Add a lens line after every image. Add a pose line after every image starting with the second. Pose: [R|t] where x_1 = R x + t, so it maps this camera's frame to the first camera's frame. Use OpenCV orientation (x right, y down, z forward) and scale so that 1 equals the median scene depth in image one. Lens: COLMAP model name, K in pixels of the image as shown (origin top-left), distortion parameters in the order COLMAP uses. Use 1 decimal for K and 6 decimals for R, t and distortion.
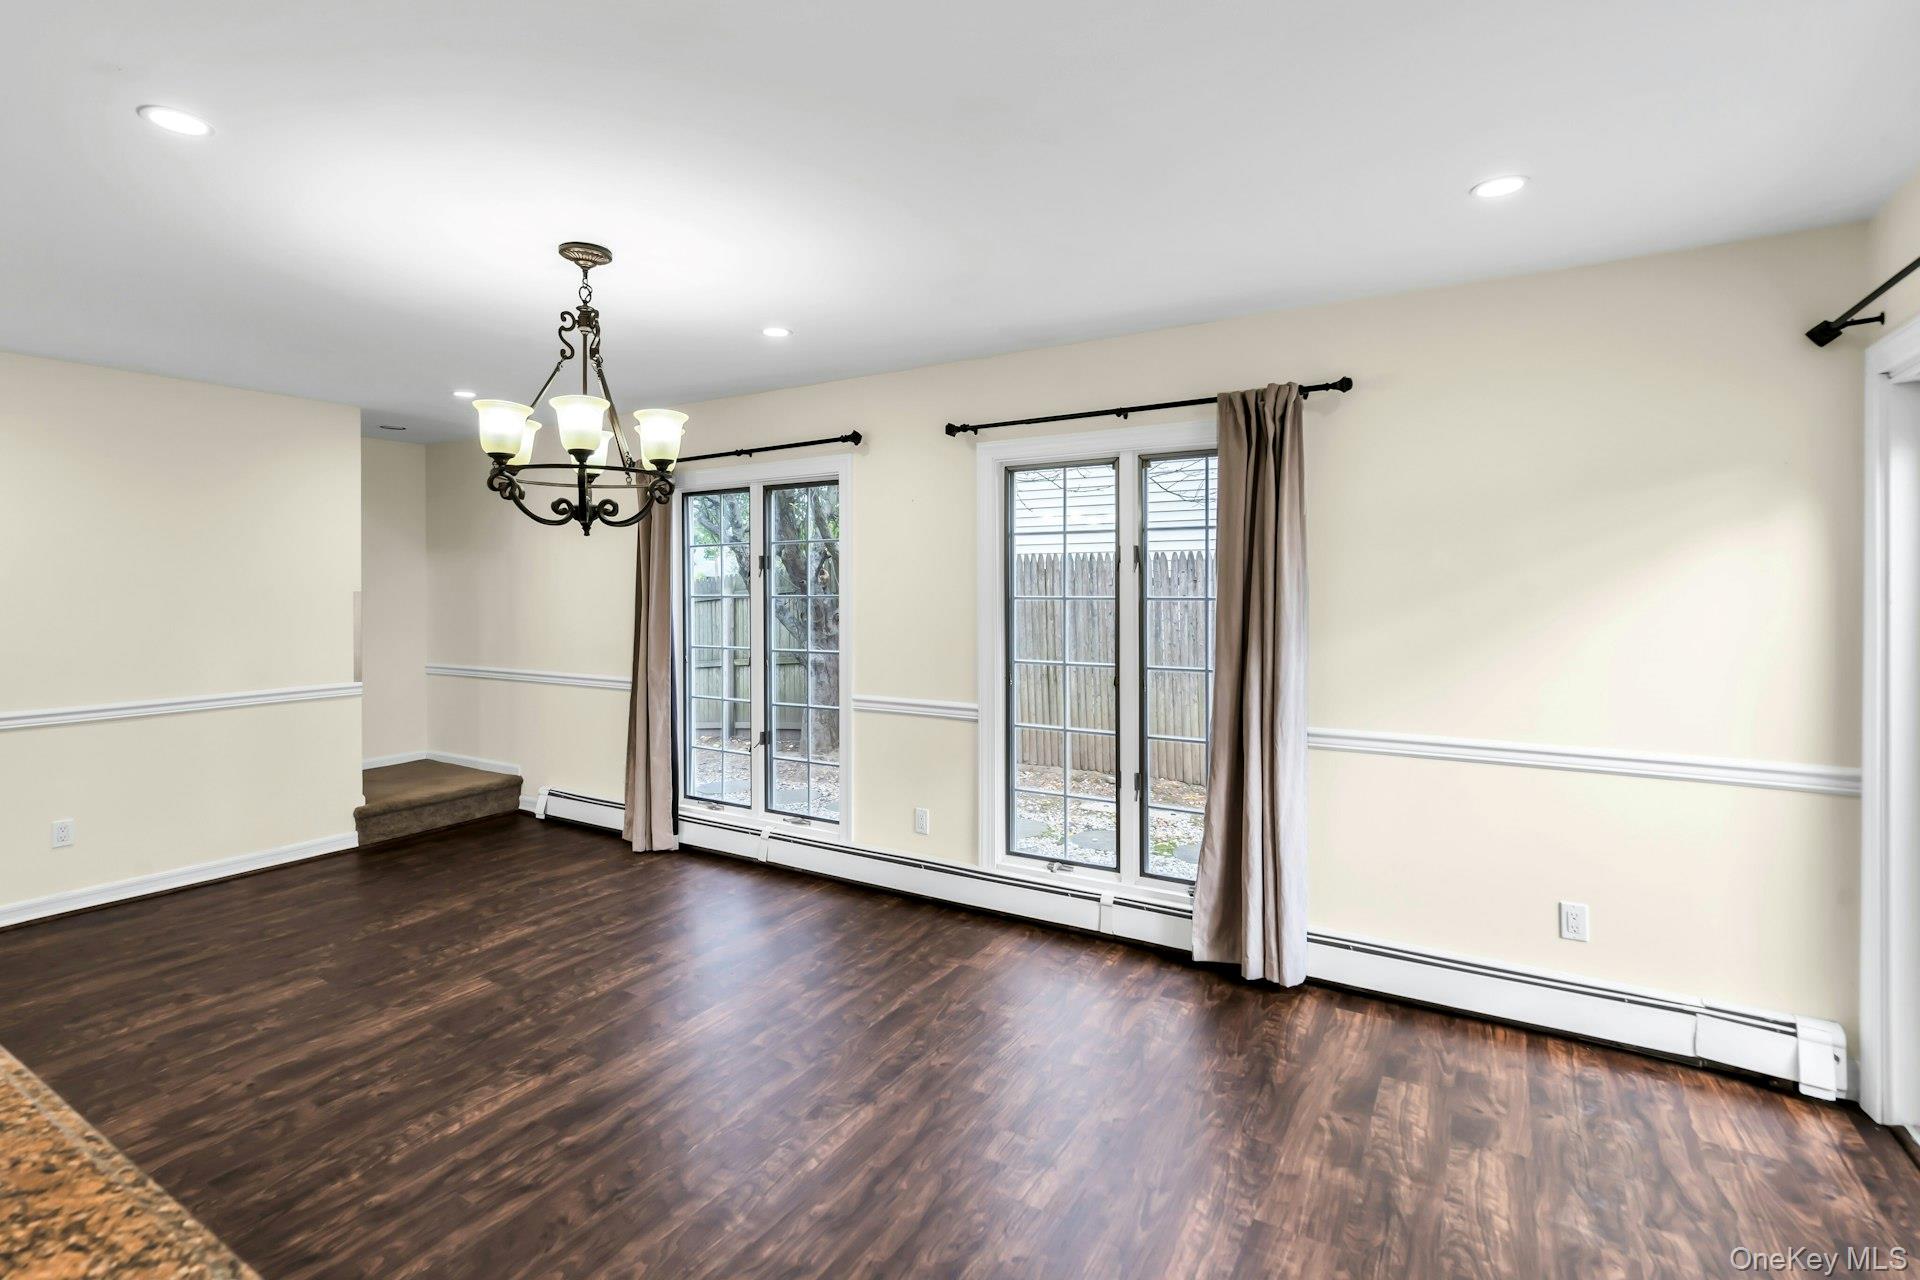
lens RADIAL K [[907.4, 0, 929.8], [0, 907.4, 587.0], [0, 0, 1]] dist [-0.001415, 0.000768]
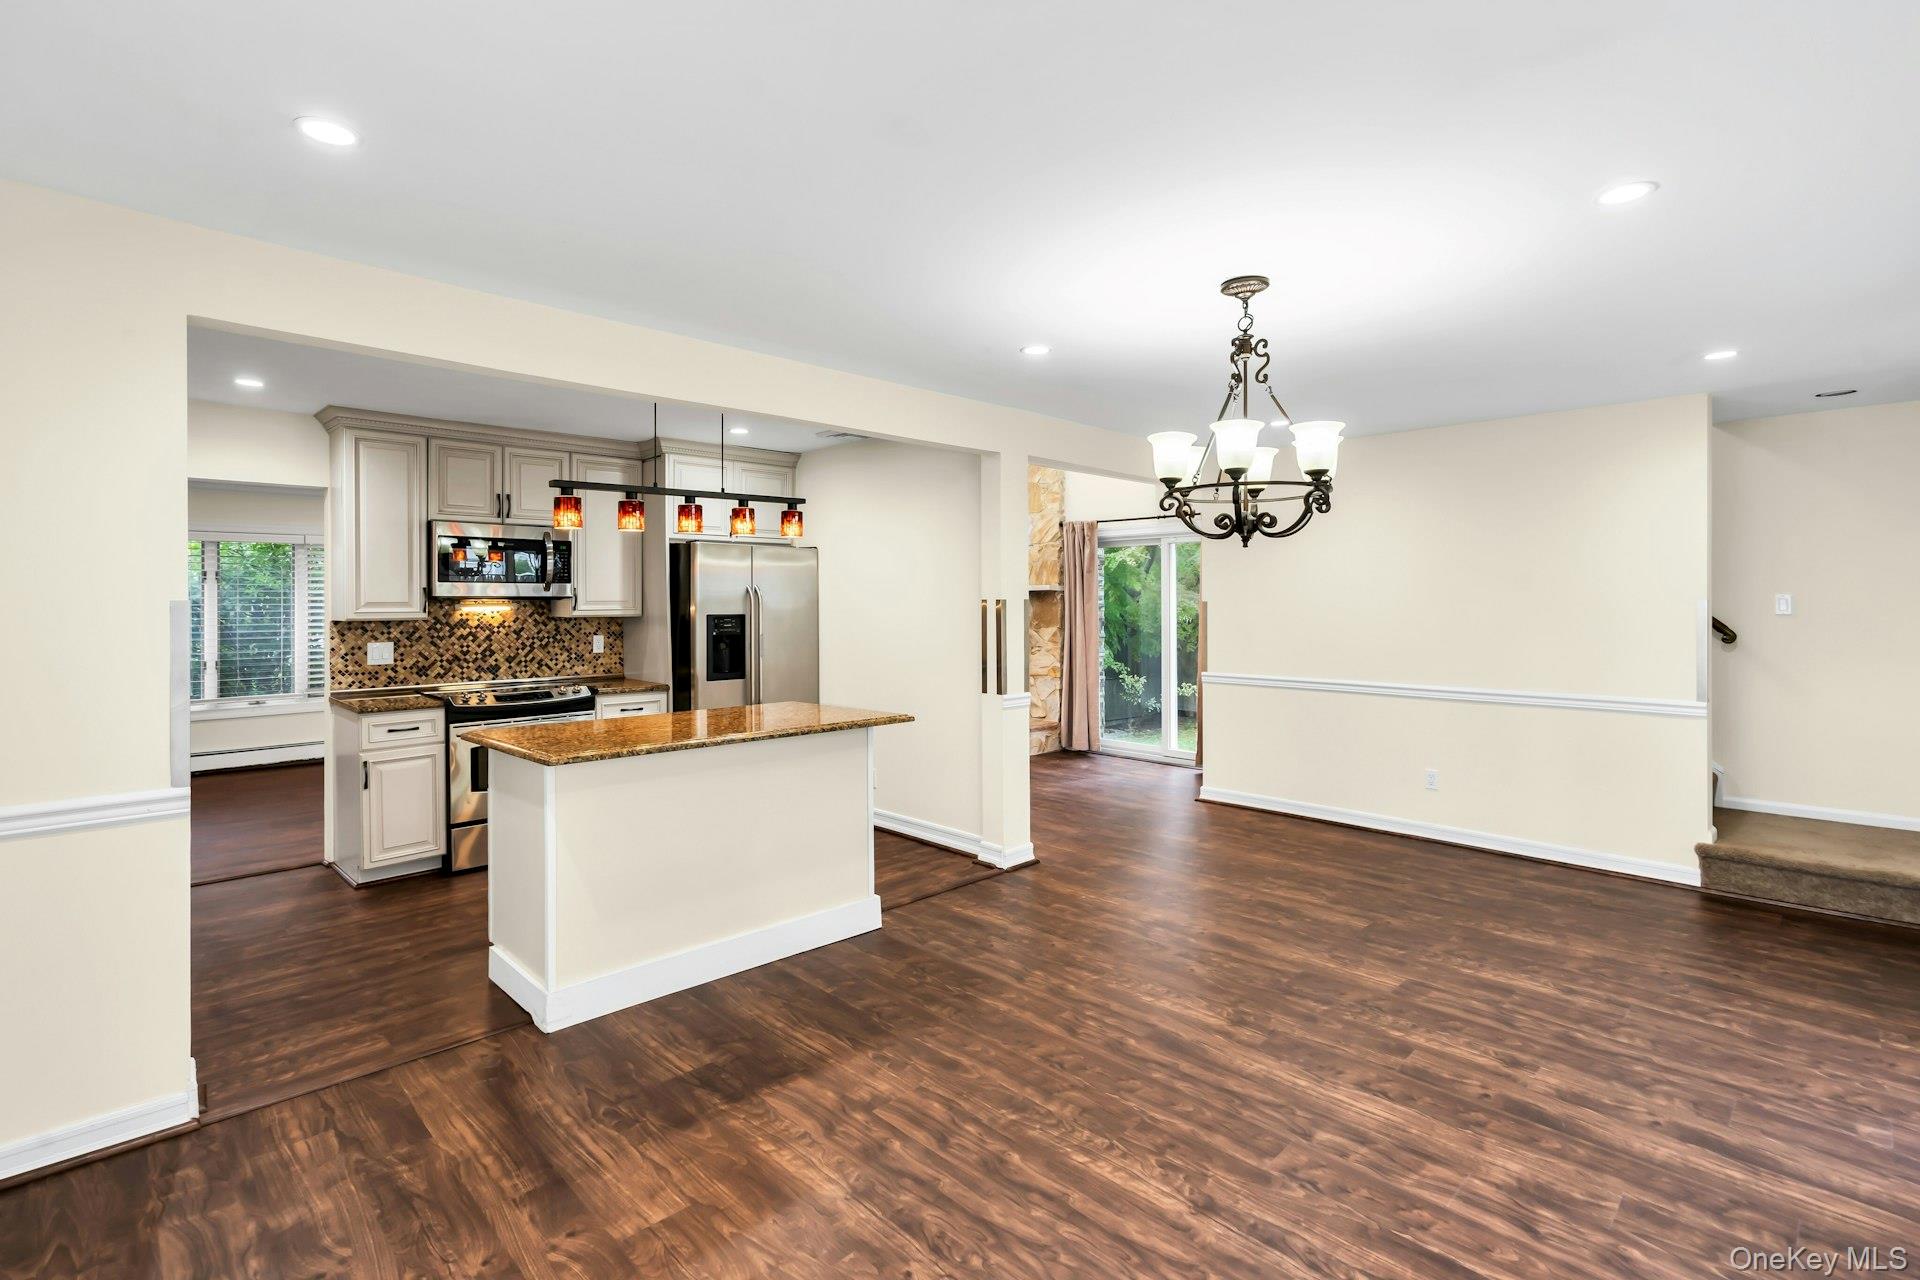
lens RADIAL K [[881.5, 0, 938.8], [0, 881.5, 598.5], [0, 0, 1]] dist [0.000315, 0.004910]
pose [[-0.234484, -0.000030, -0.972120, 0.719305], [0.002029, 0.999998, -0.000520, 0.003888], [0.972118, -0.002094, -0.234483, 0.886029]]
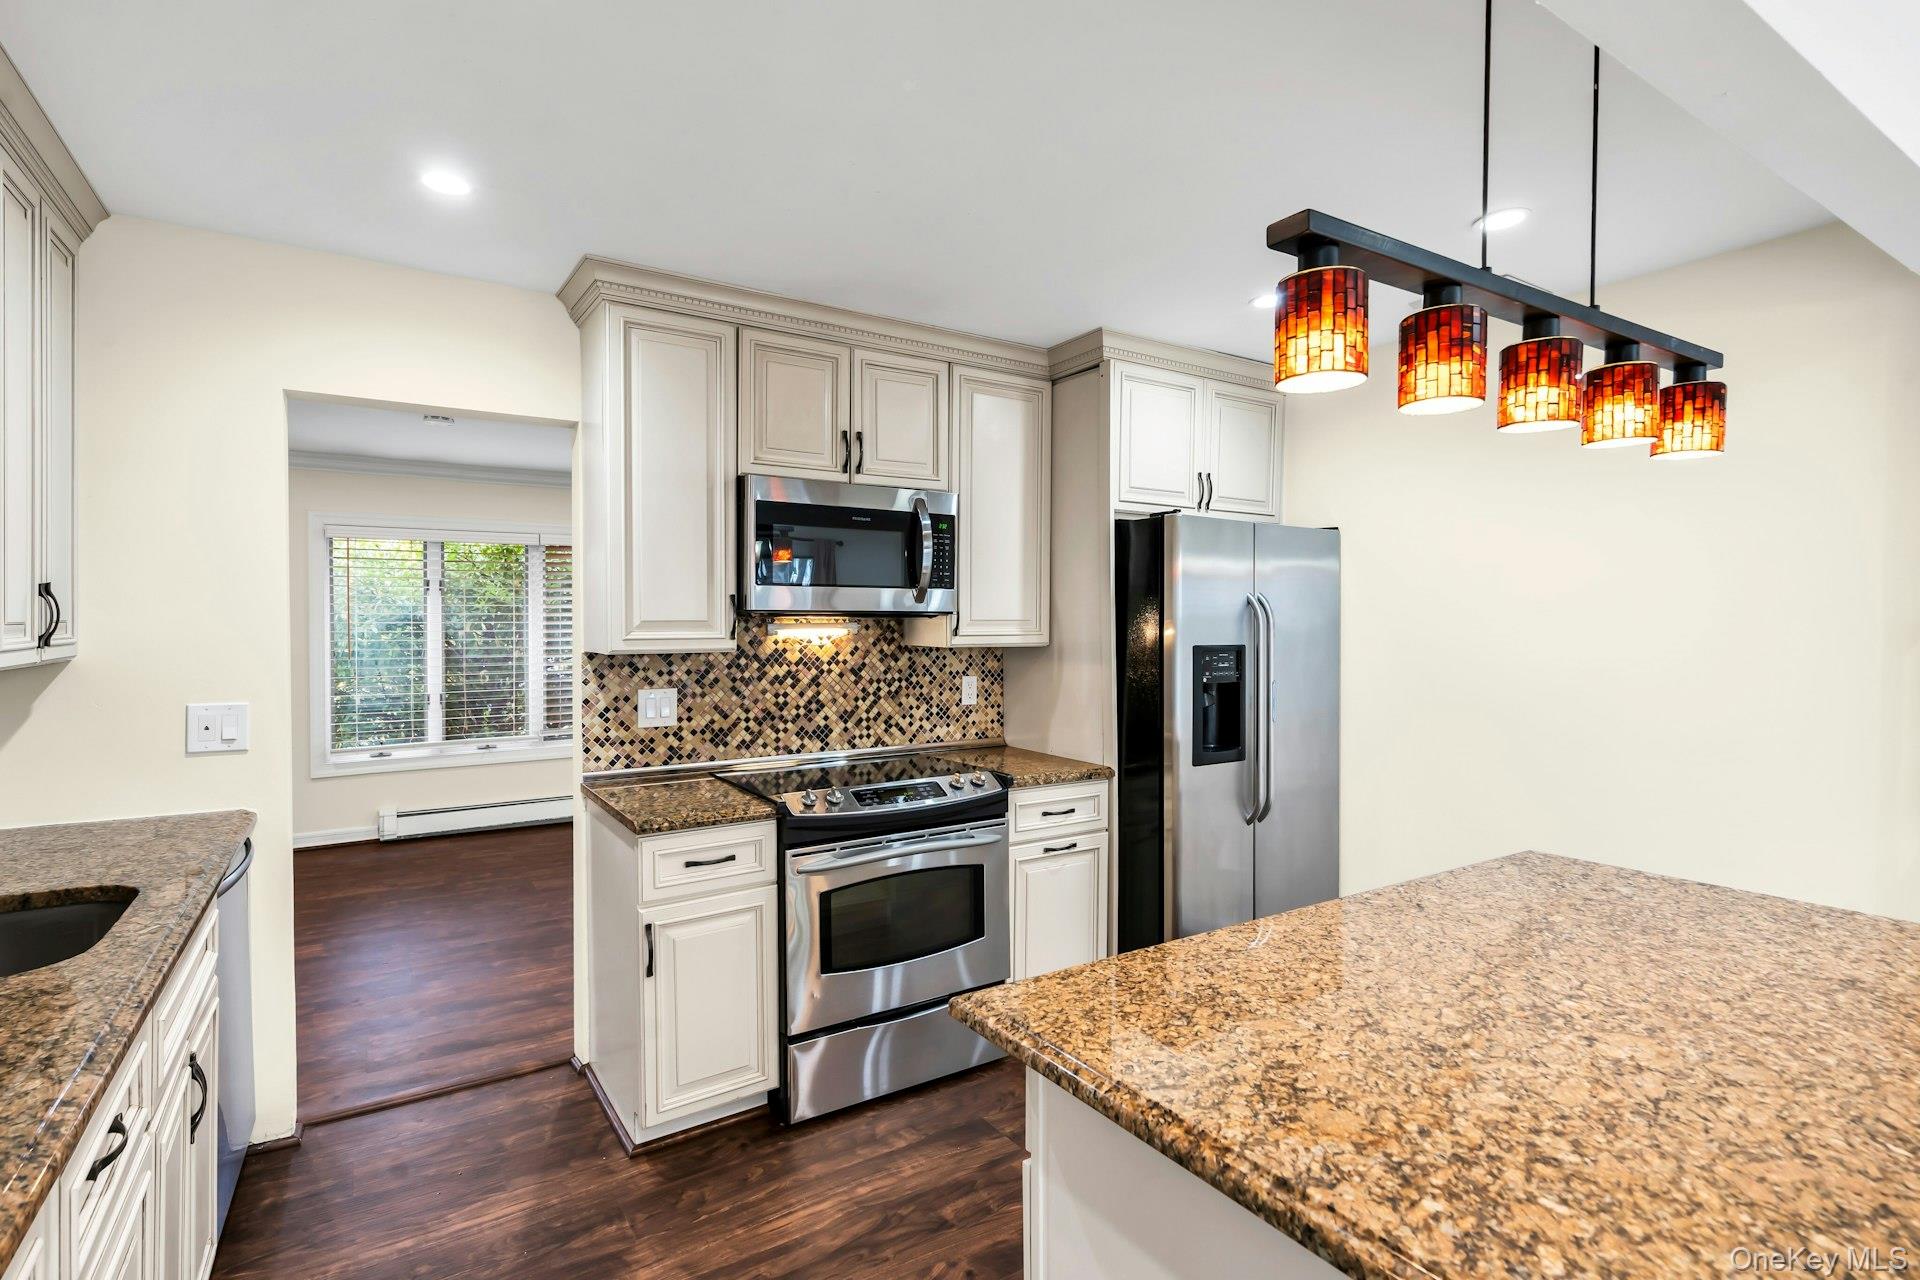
lens RADIAL K [[907.4, 0, 944.2], [0, 907.4, 629.8], [0, 0, 1]] dist [-0.001415, 0.000768]
pose [[-0.424126, 0.011188, -0.905534, 0.073292], [-0.001218, 0.999916, 0.012925, 0.004784], [0.905602, 0.006585, -0.424077, 0.126994]]
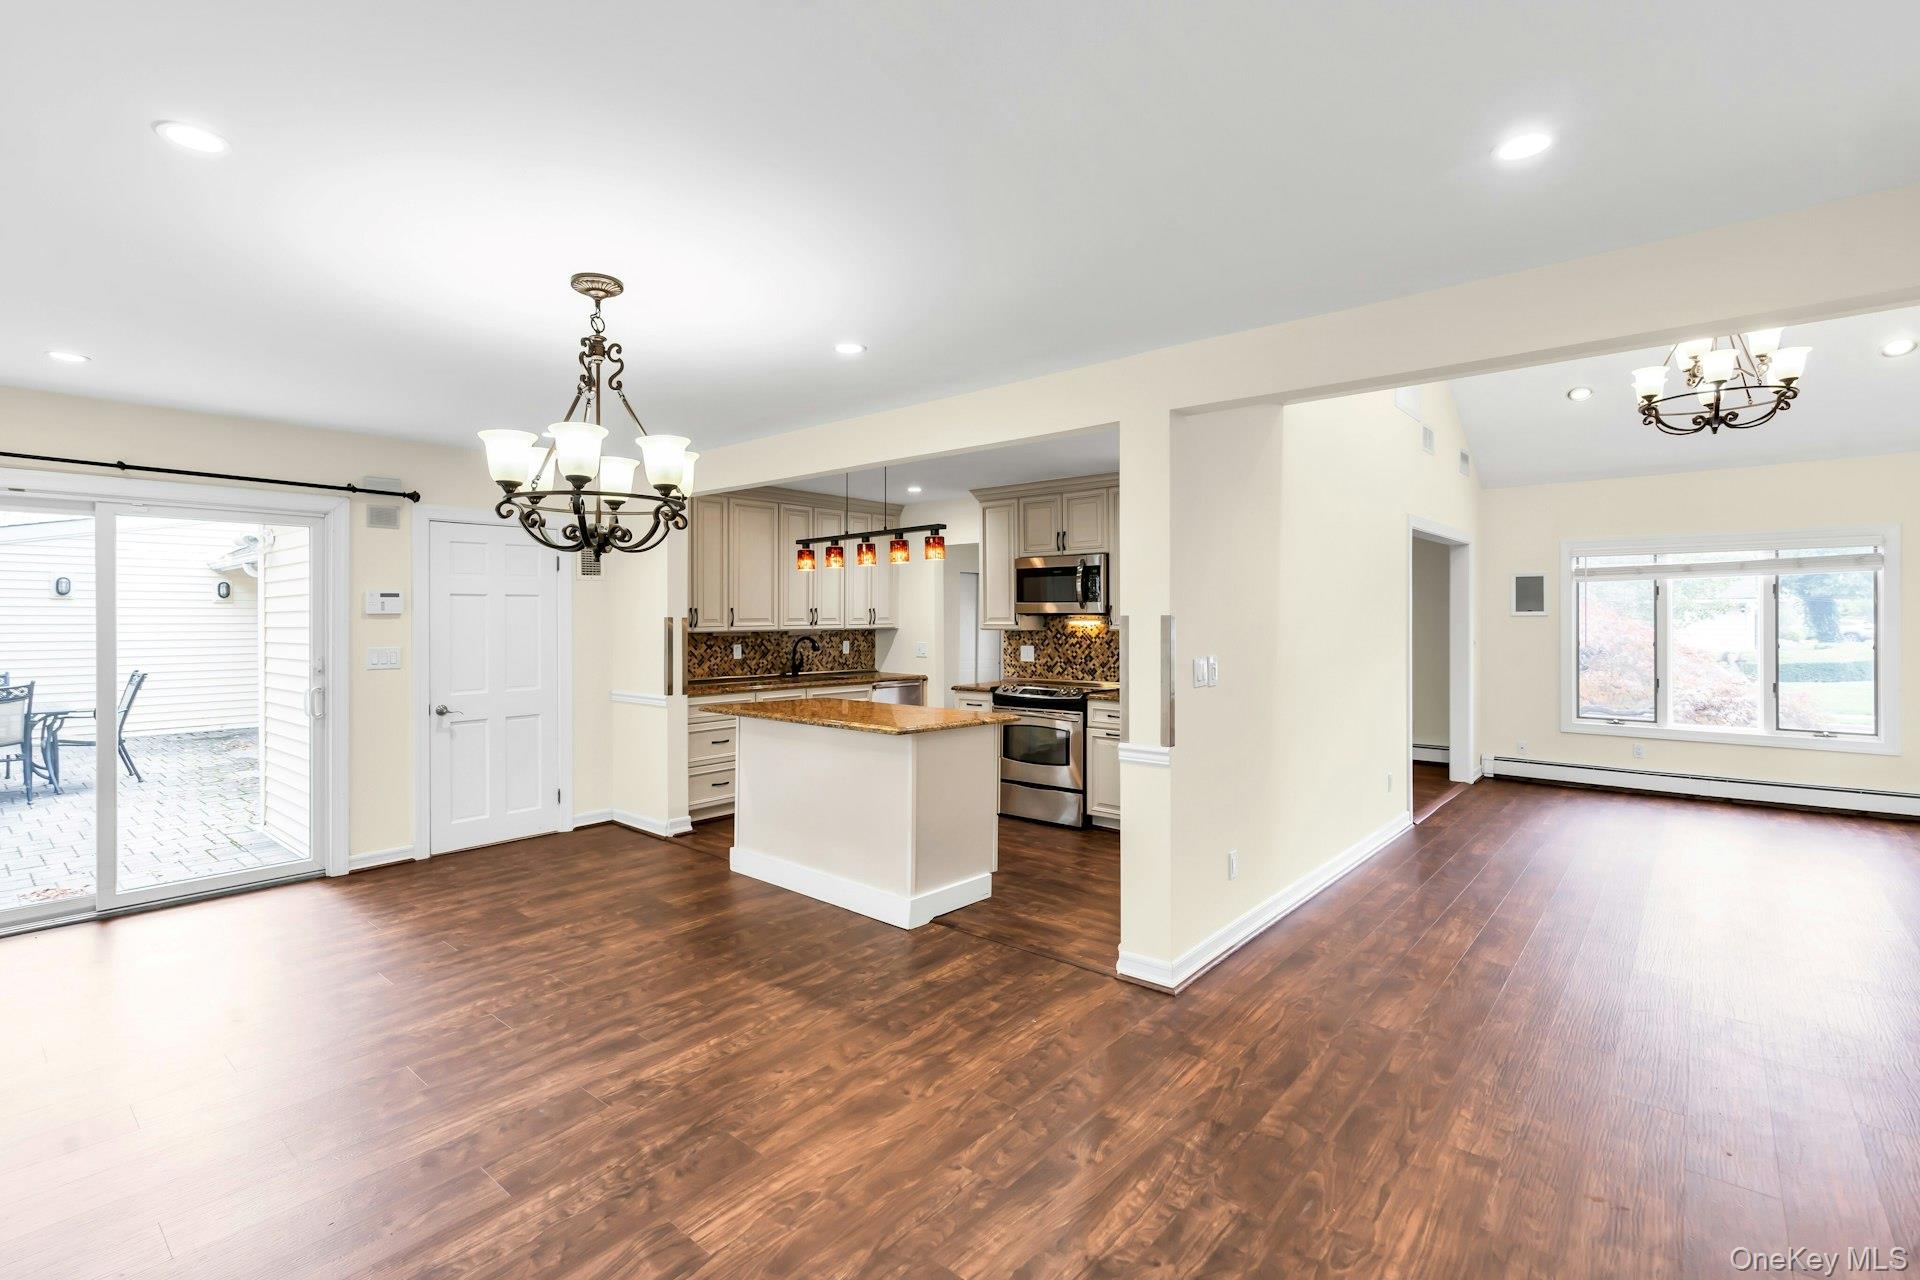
lens RADIAL K [[881.5, 0, 960.6], [0, 881.5, 635.0], [0, 0, 1]] dist [0.000315, 0.004910]
pose [[-0.991158, 0.000358, 0.132688, -0.909044], [0.003415, 0.999734, 0.022815, -0.000019], [-0.132645, 0.023067, -0.990895, 1.907435]]
